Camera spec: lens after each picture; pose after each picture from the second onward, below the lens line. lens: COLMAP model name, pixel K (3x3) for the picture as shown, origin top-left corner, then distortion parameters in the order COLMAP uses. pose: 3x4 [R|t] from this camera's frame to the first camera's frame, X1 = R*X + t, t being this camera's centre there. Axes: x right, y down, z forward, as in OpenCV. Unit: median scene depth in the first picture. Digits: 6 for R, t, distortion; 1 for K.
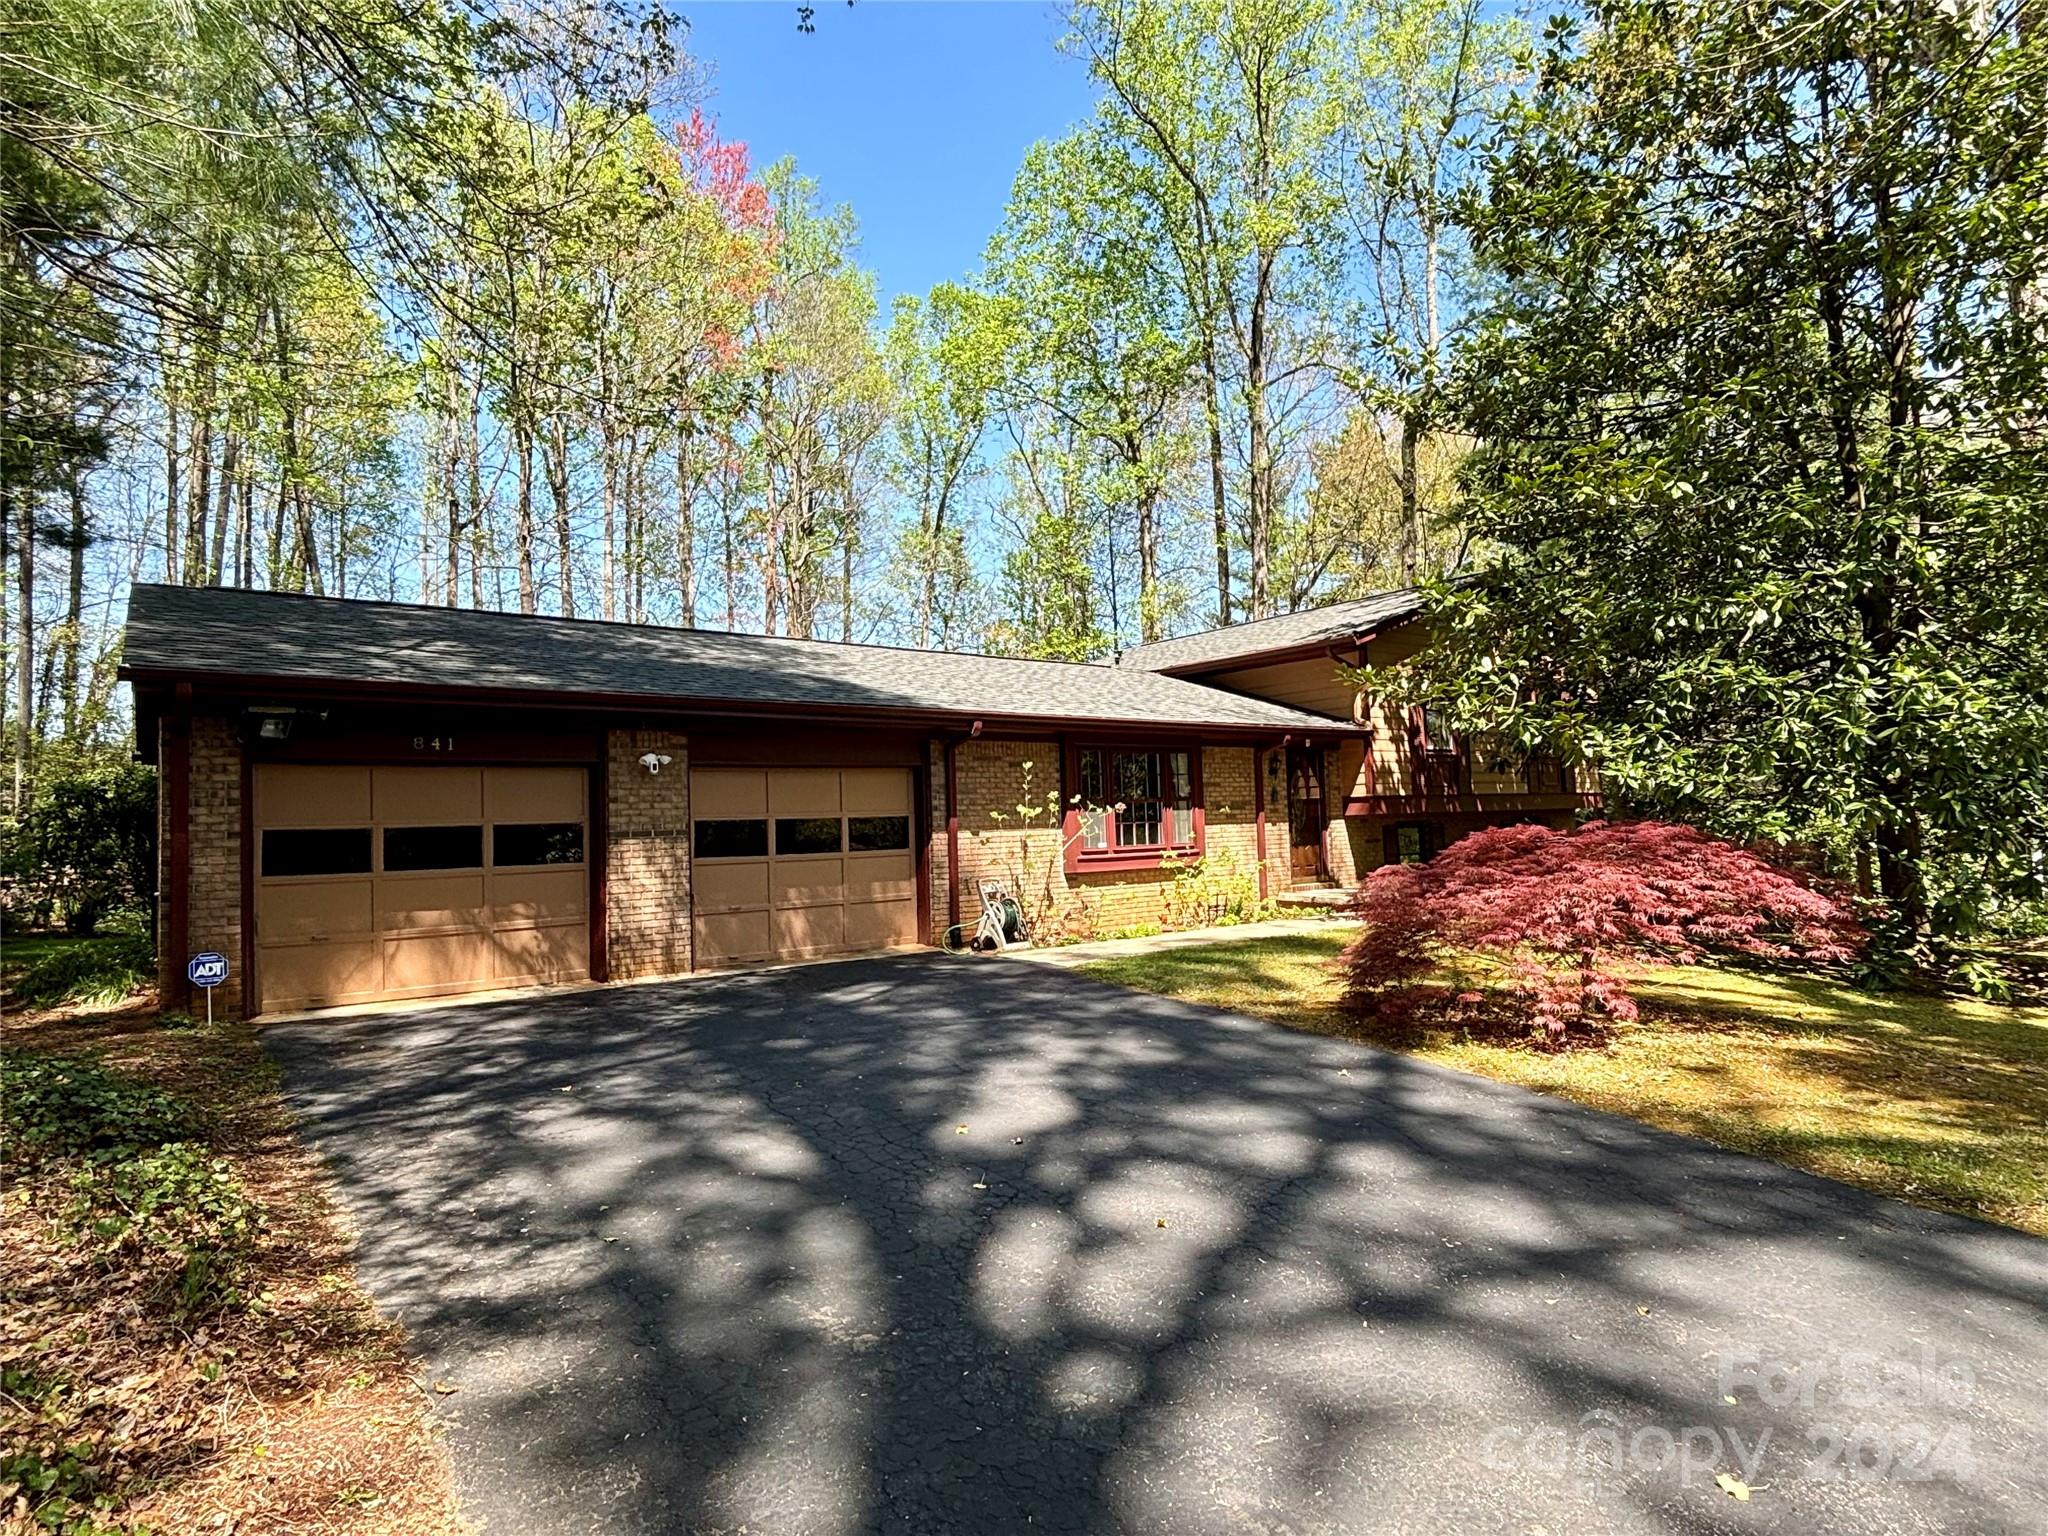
lens RADIAL K [[1099.5, 0, 1024.0], [0, 1099.5, 768.0], [0, 0, 1]] dist [-0.000456, -0.000024]
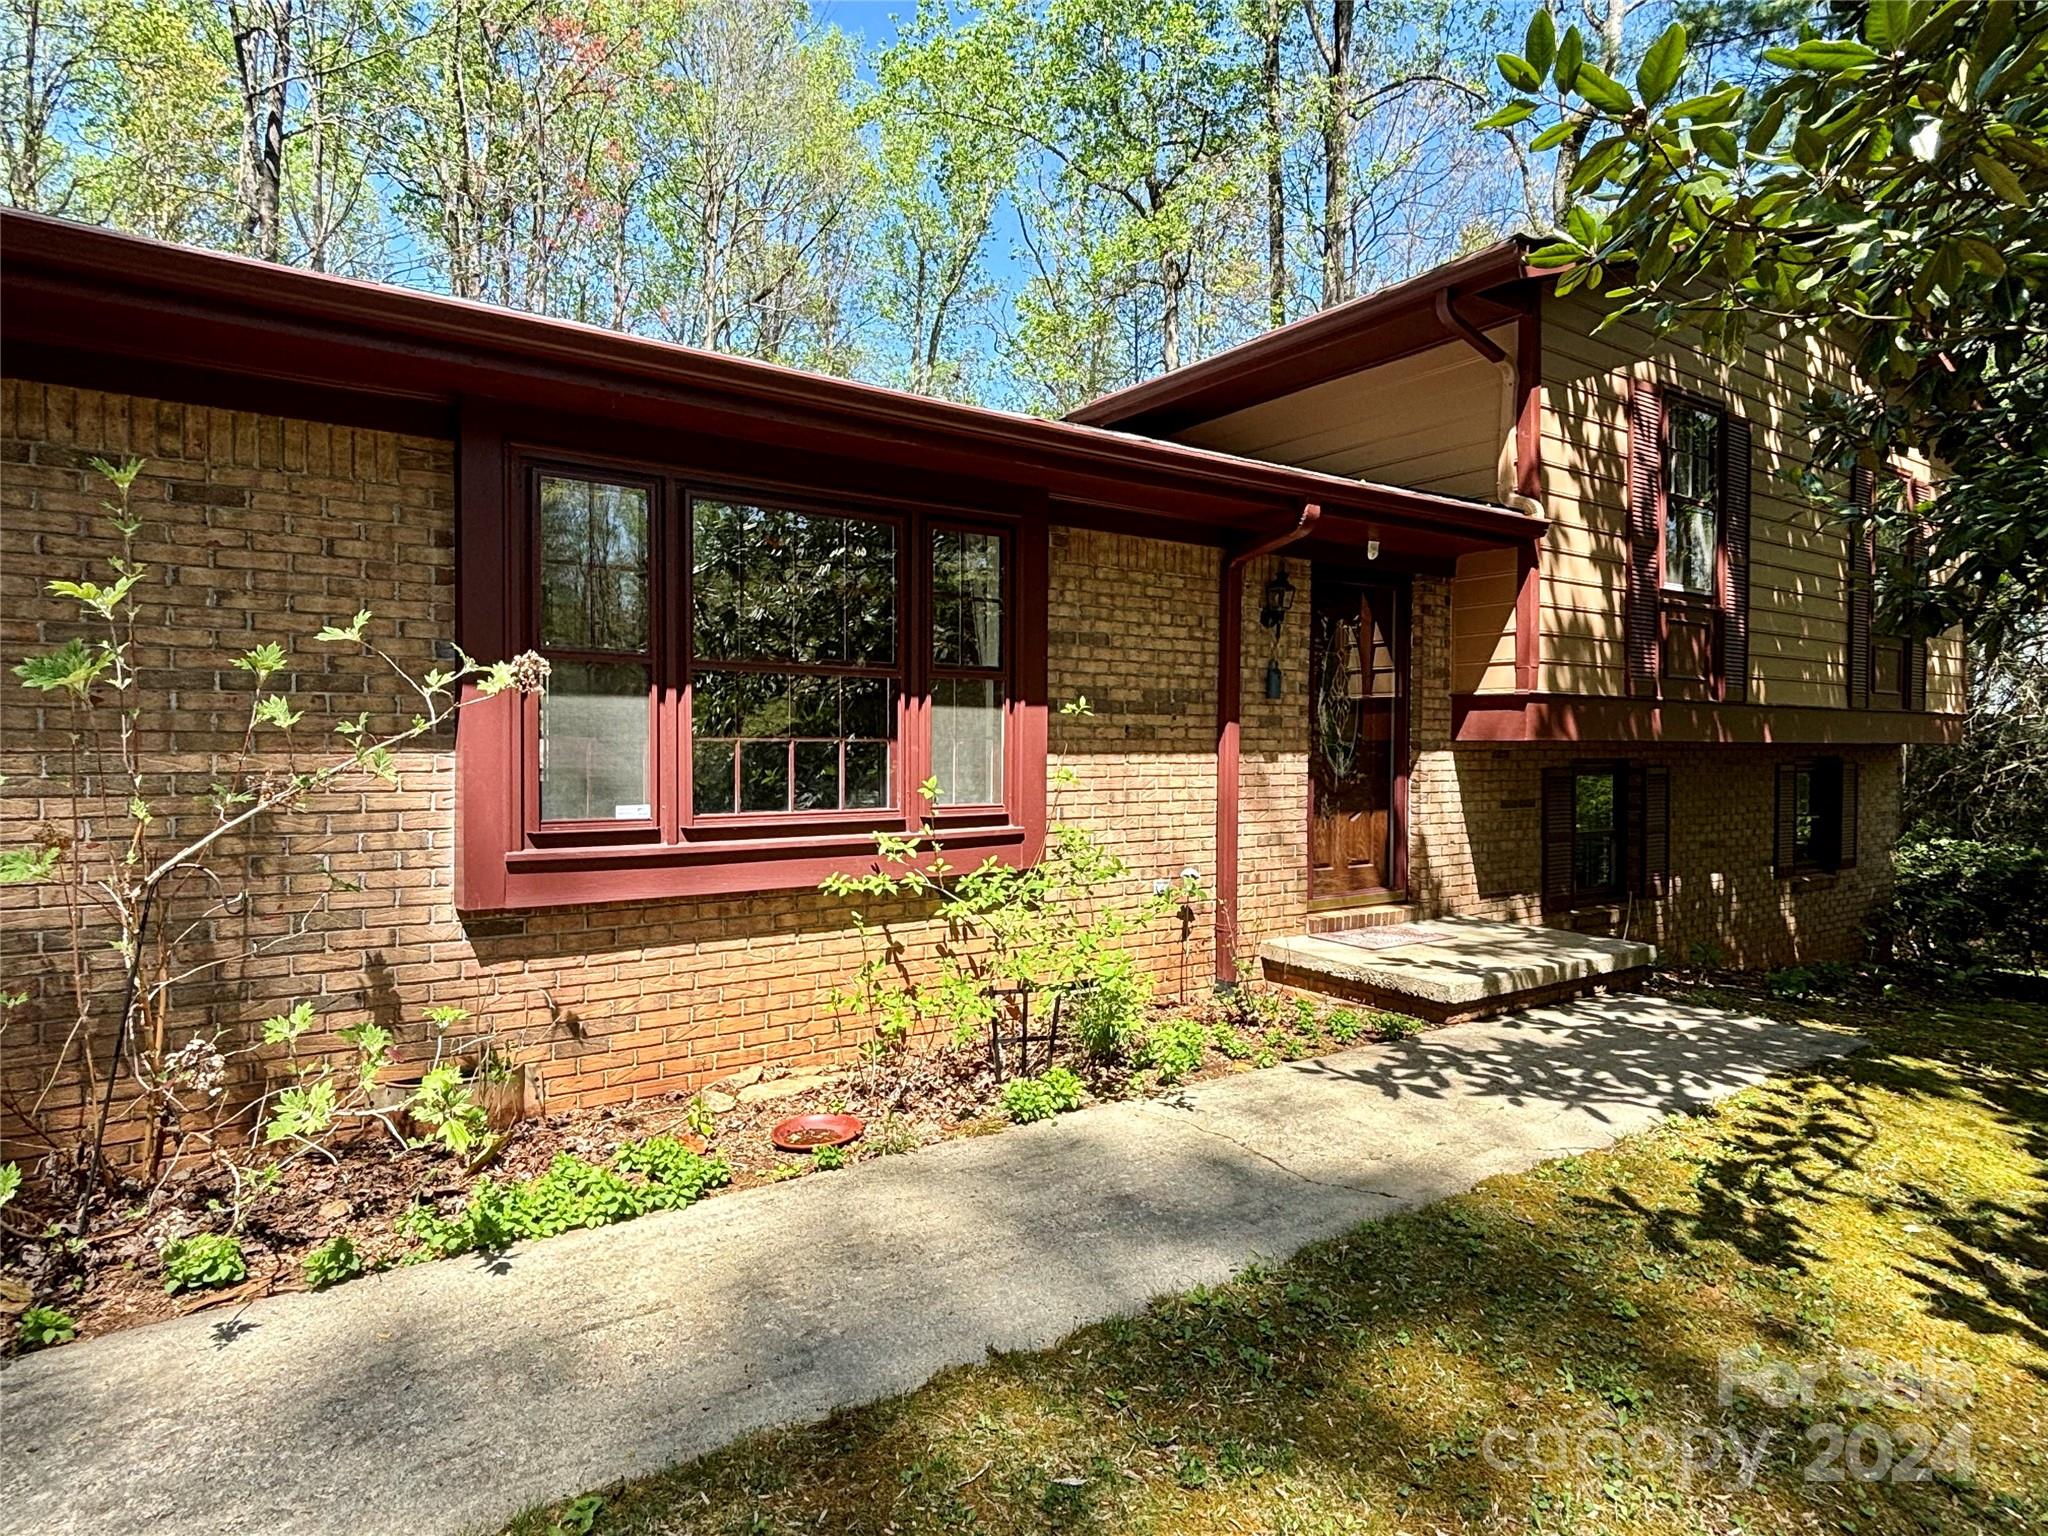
lens RADIAL K [[1147.5, 0, 1024.0], [0, 1147.5, 768.0], [0, 0, 1]] dist [0.189252, 0.000039]
pose [[0.998513, 0.042331, -0.034360, 0.152599], [-0.039435, 0.995936, 0.080976, 0.024848], [0.037648, -0.079501, 0.996124, 0.577777]]
